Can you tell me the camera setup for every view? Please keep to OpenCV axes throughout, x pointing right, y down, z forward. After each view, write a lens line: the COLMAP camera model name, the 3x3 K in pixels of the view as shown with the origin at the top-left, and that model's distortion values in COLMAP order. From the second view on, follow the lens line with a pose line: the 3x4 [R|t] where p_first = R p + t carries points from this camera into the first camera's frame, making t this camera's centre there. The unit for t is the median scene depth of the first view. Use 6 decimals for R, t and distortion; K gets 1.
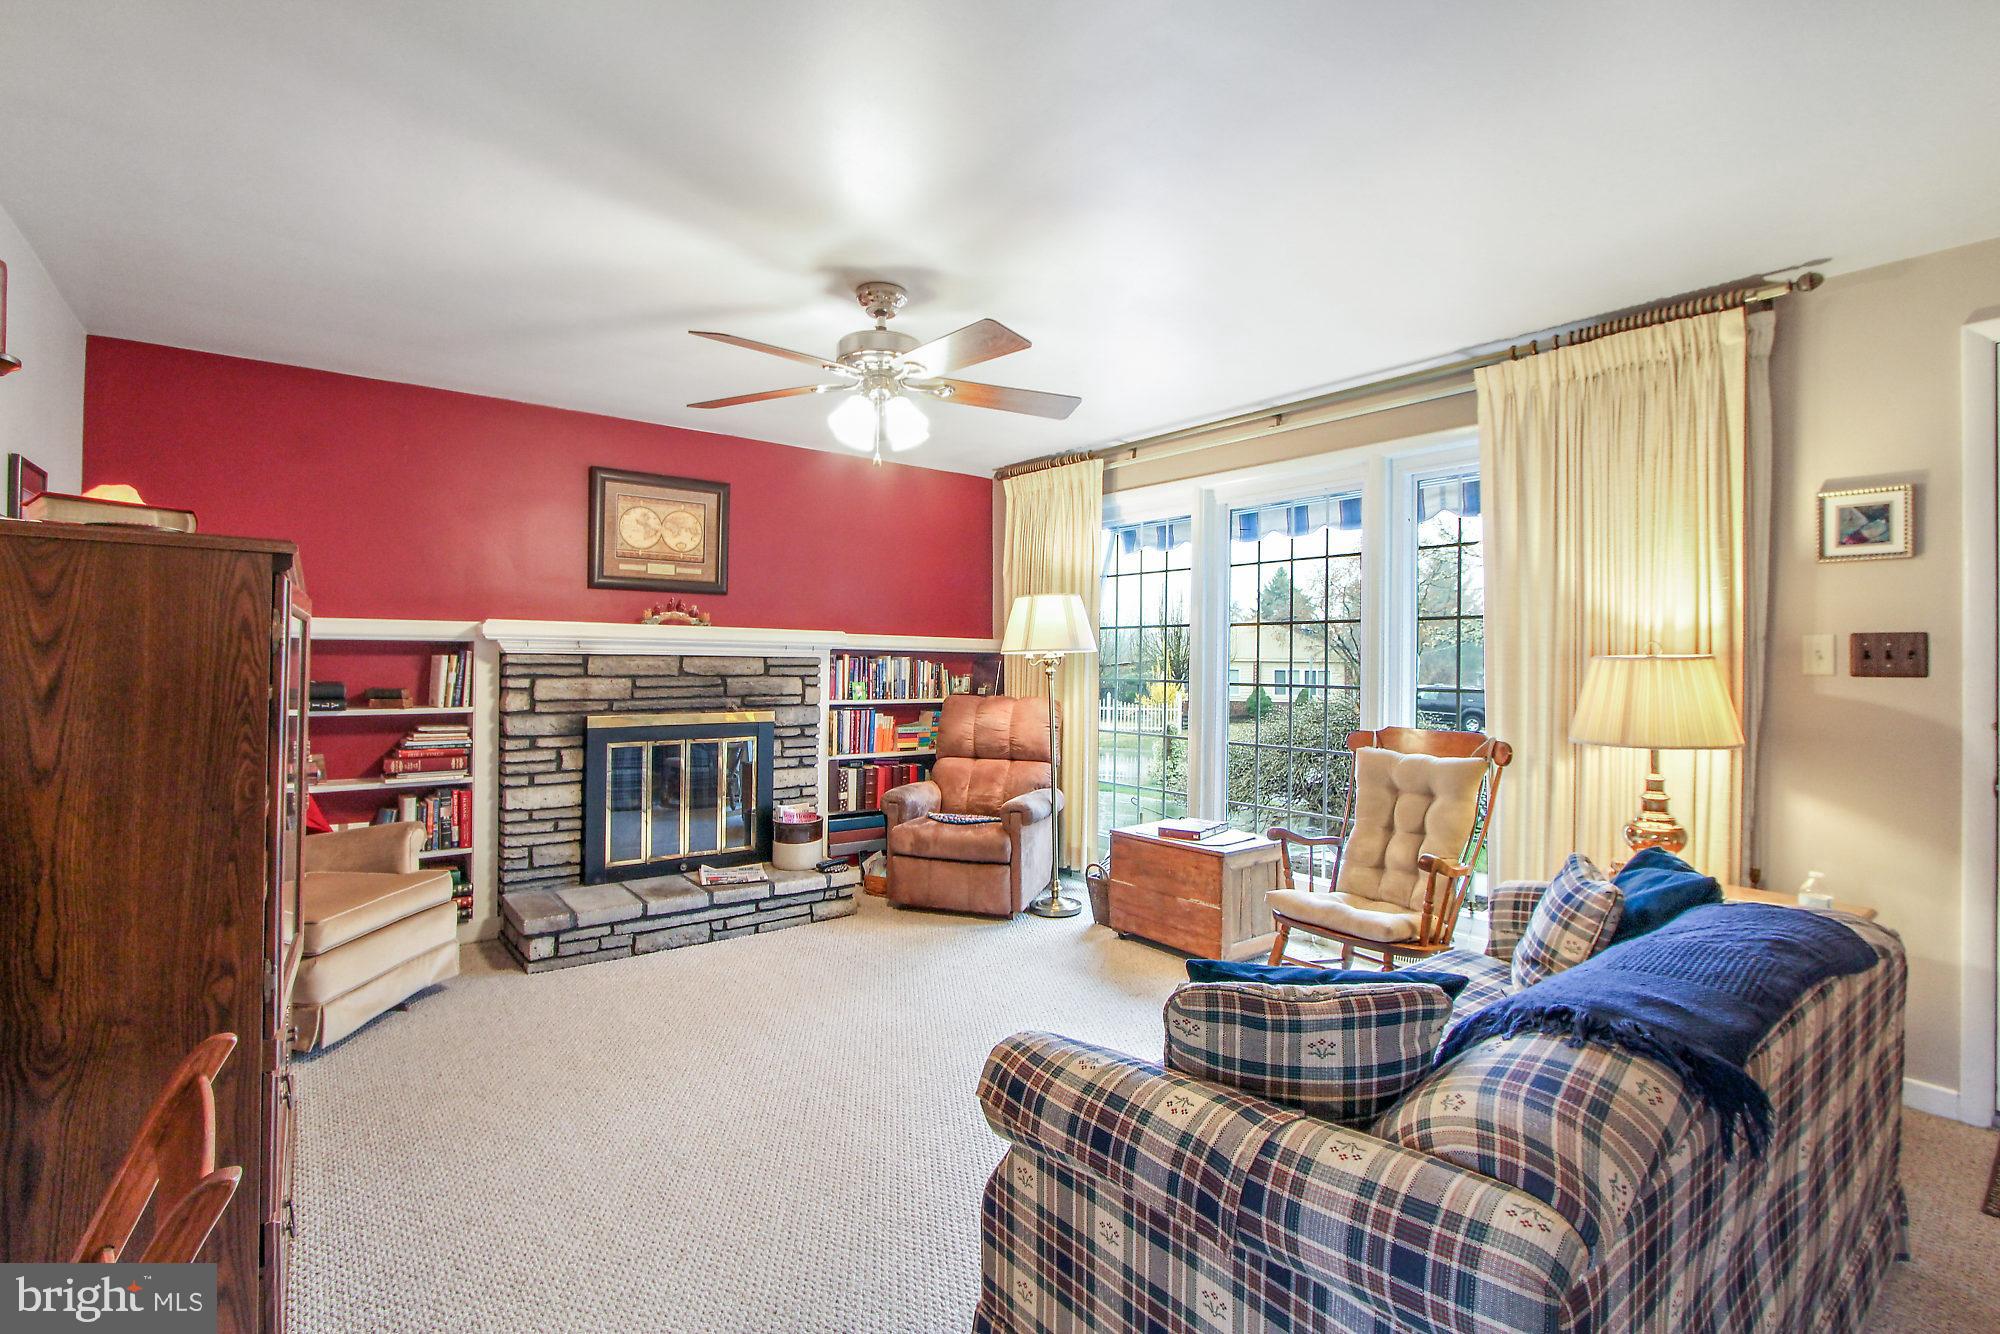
lens RADIAL K [[926.7, 0, 985.2], [0, 926.7, 657.0], [0, 0, 1]] dist [-0.017465, 0.001971]
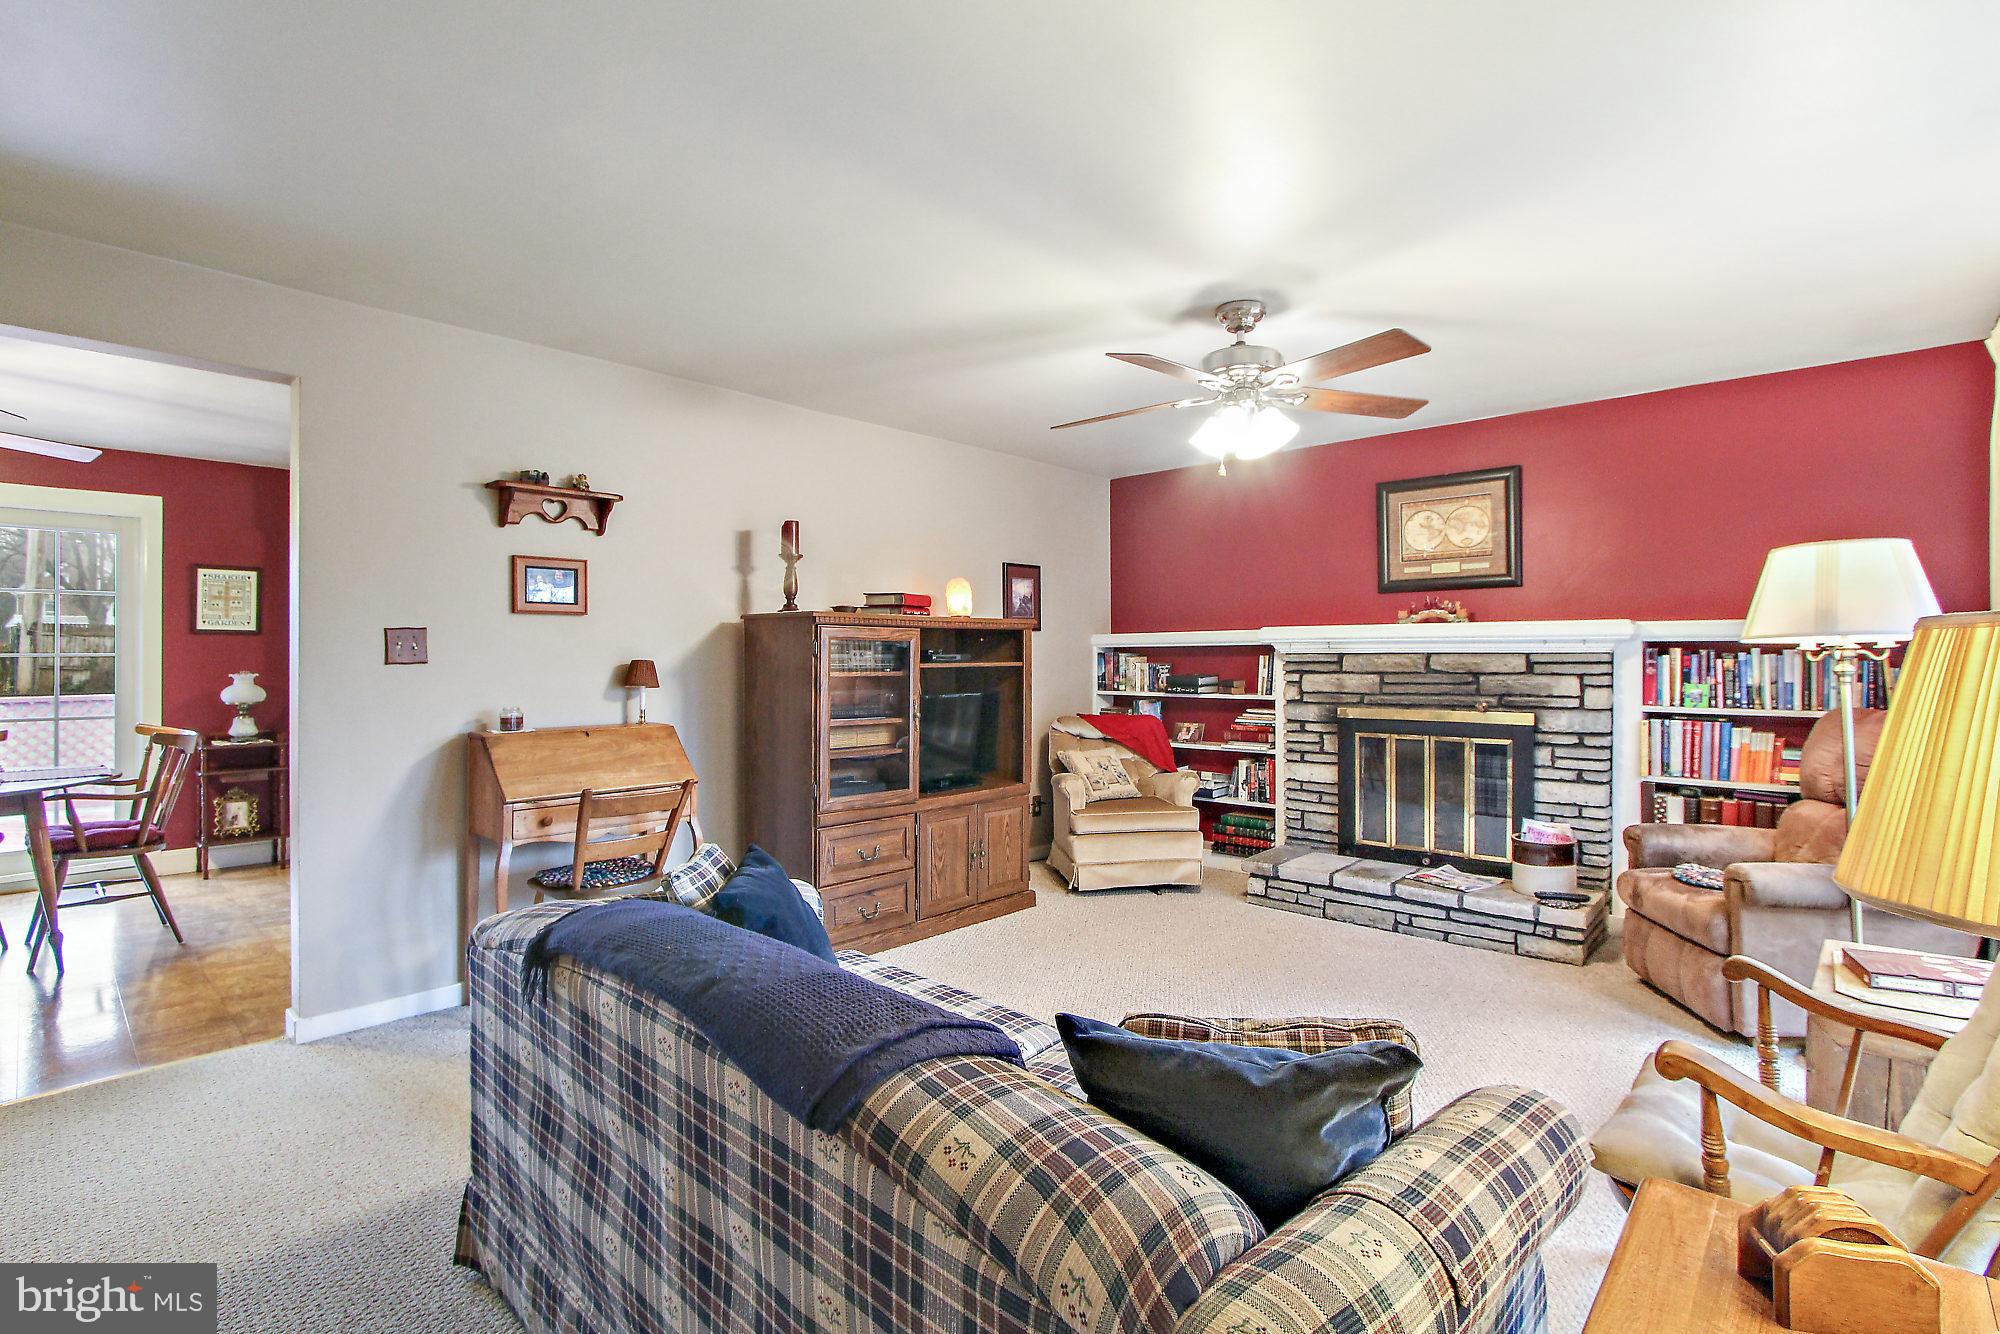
lens RADIAL K [[926.7, 0, 1001.2], [0, 926.7, 650.2], [0, 0, 1]] dist [-0.017465, 0.001971]
pose [[0.163703, -0.016187, -0.986377, 0.598278], [0.009442, 0.999845, -0.014841, 0.005985], [0.986465, -0.006884, 0.163830, 0.373412]]
